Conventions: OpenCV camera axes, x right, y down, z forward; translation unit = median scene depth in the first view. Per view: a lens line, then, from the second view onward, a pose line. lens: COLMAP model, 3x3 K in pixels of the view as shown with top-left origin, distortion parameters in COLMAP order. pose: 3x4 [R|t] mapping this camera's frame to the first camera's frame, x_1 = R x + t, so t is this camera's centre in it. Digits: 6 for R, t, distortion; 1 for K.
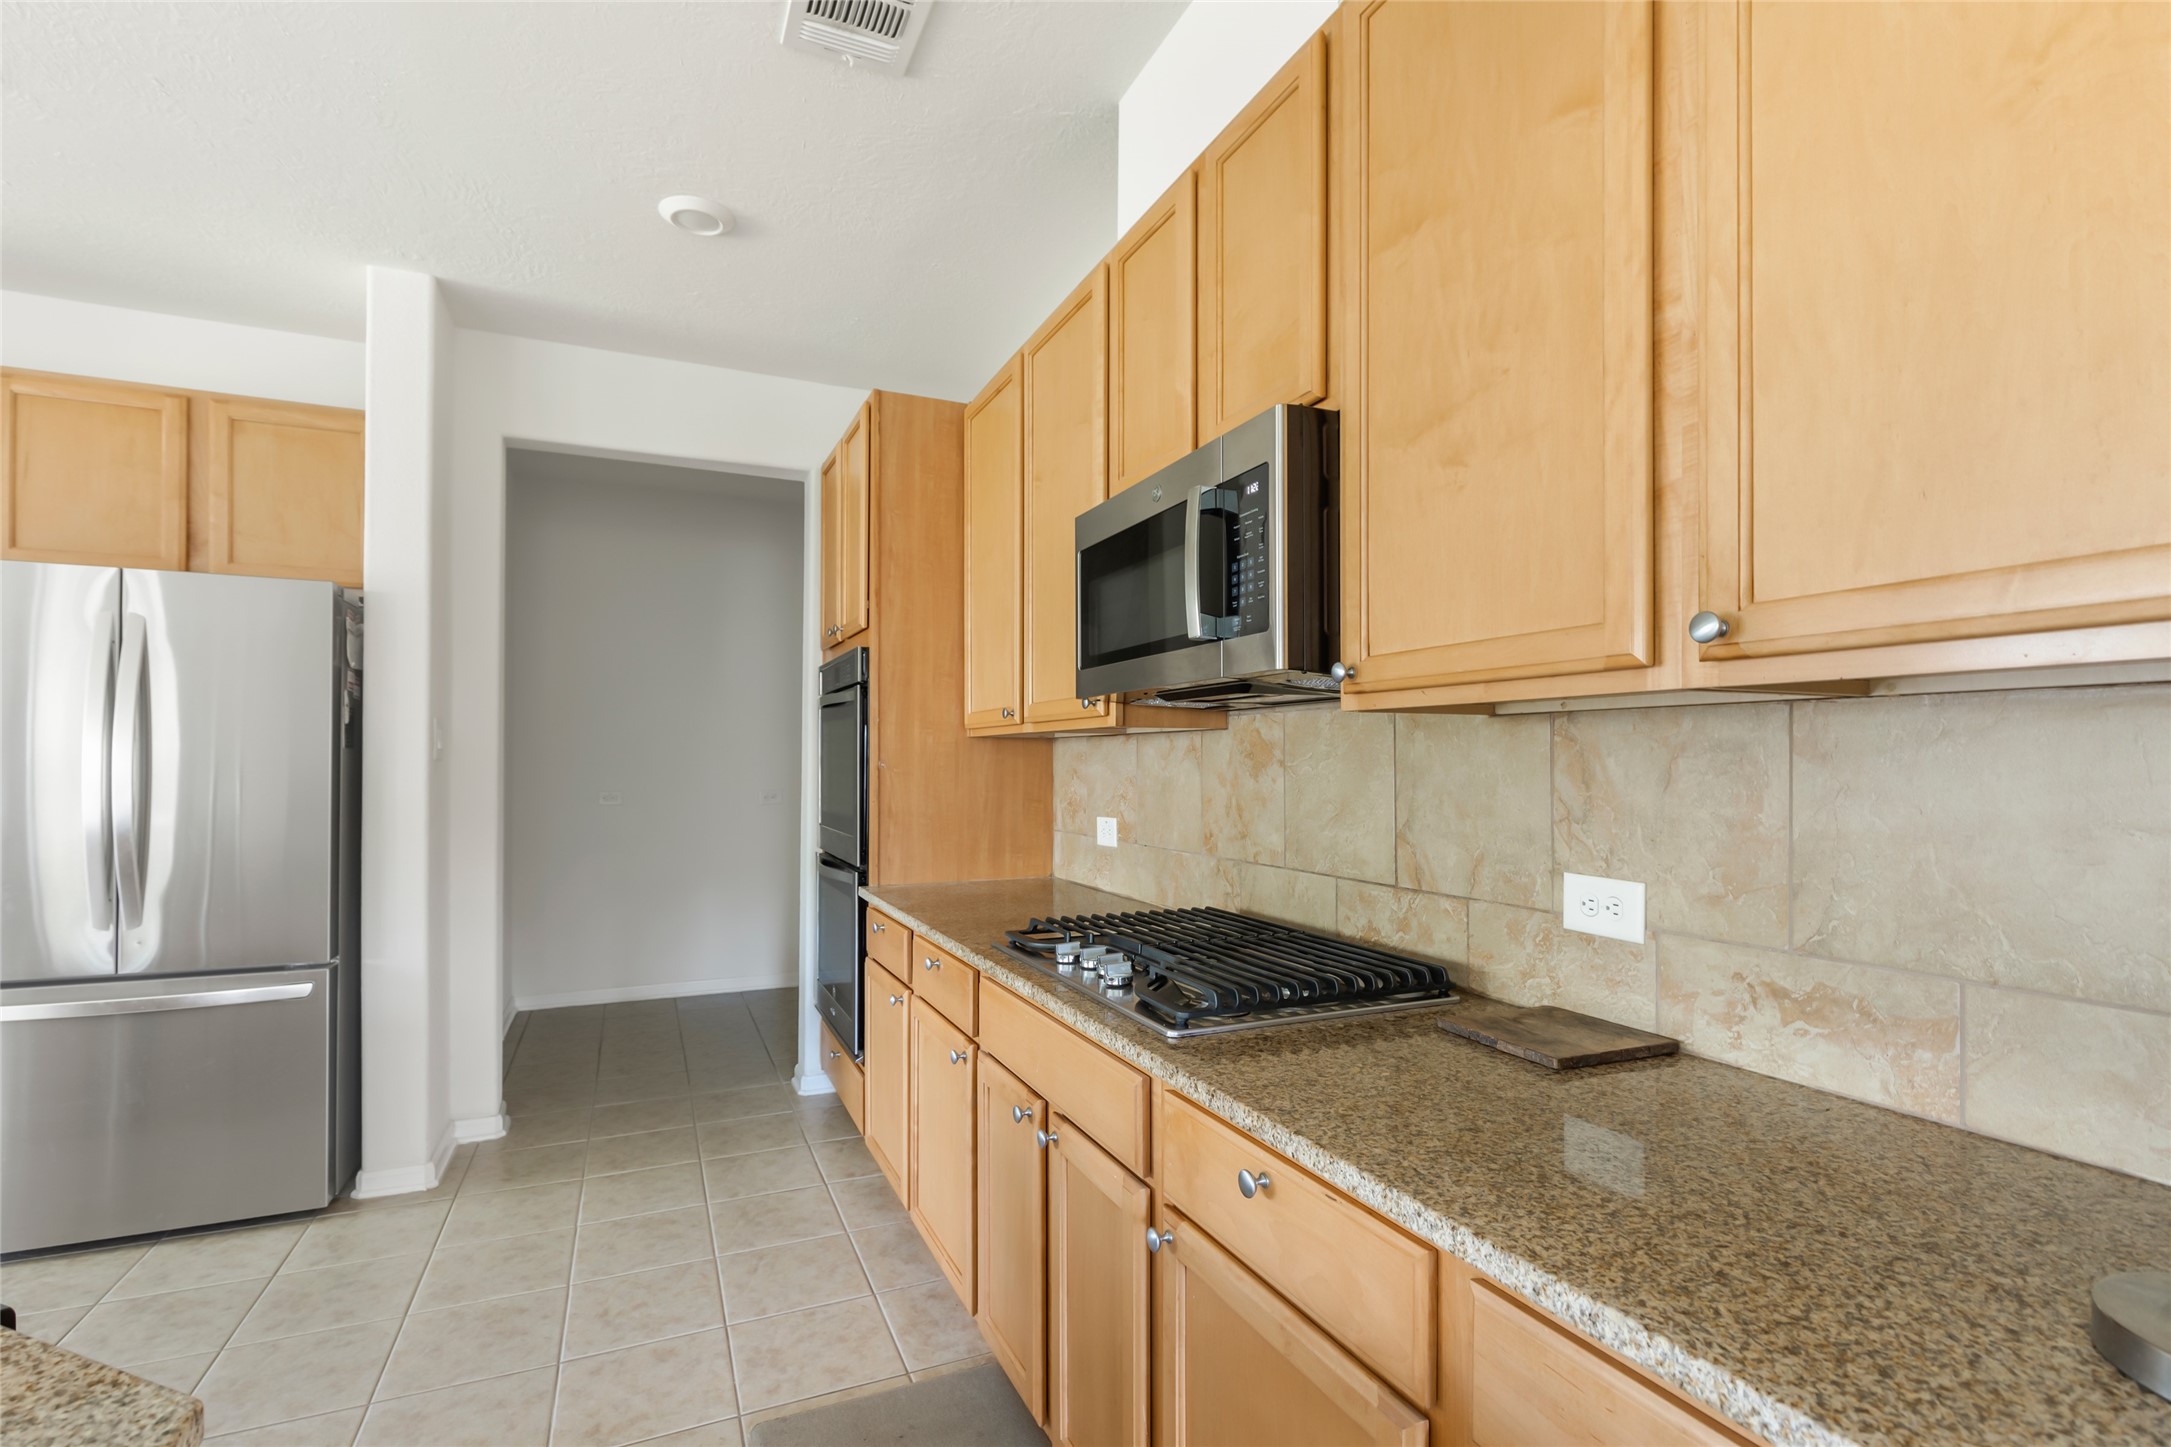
lens RADIAL K [[1002.3, 0, 1084.6], [0, 1002.3, 742.8], [0, 0, 1]] dist [-0.000737, -0.000078]
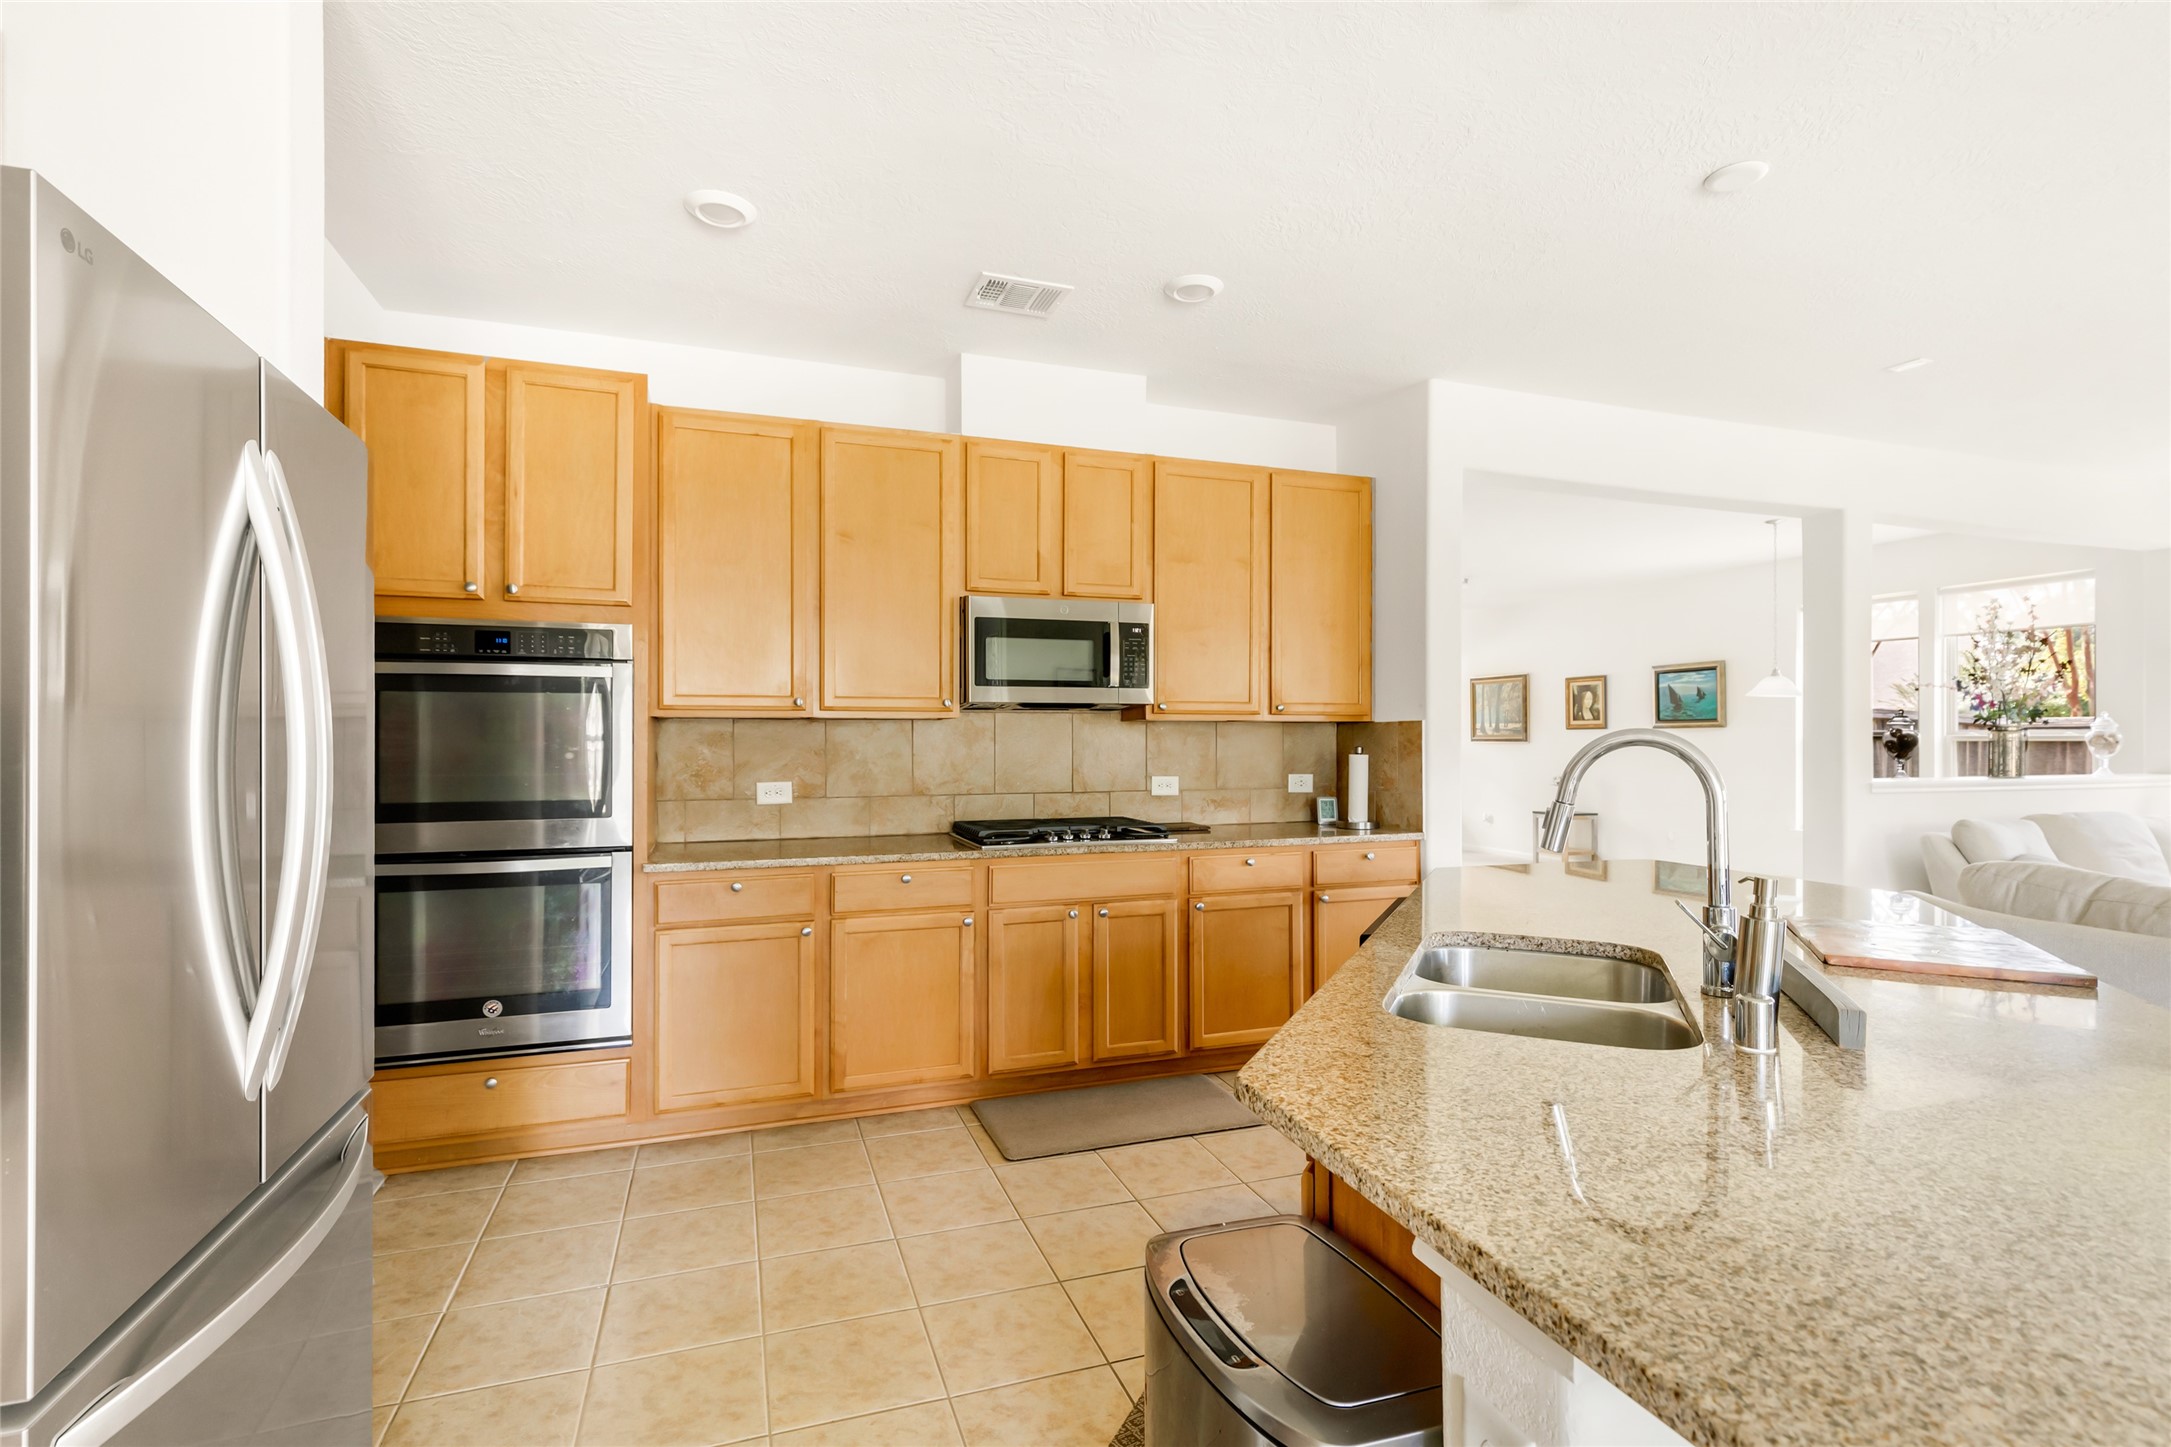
lens RADIAL K [[1094.0, 0, 1085.5], [0, 1094.0, 721.4], [0, 0, 1]] dist [-0.021050, 0.000112]
pose [[0.053147, -0.000224, 0.998587, -2.454542], [-0.019850, 0.999802, 0.001280, -0.025482], [-0.998389, -0.019890, 0.053132, 0.946553]]
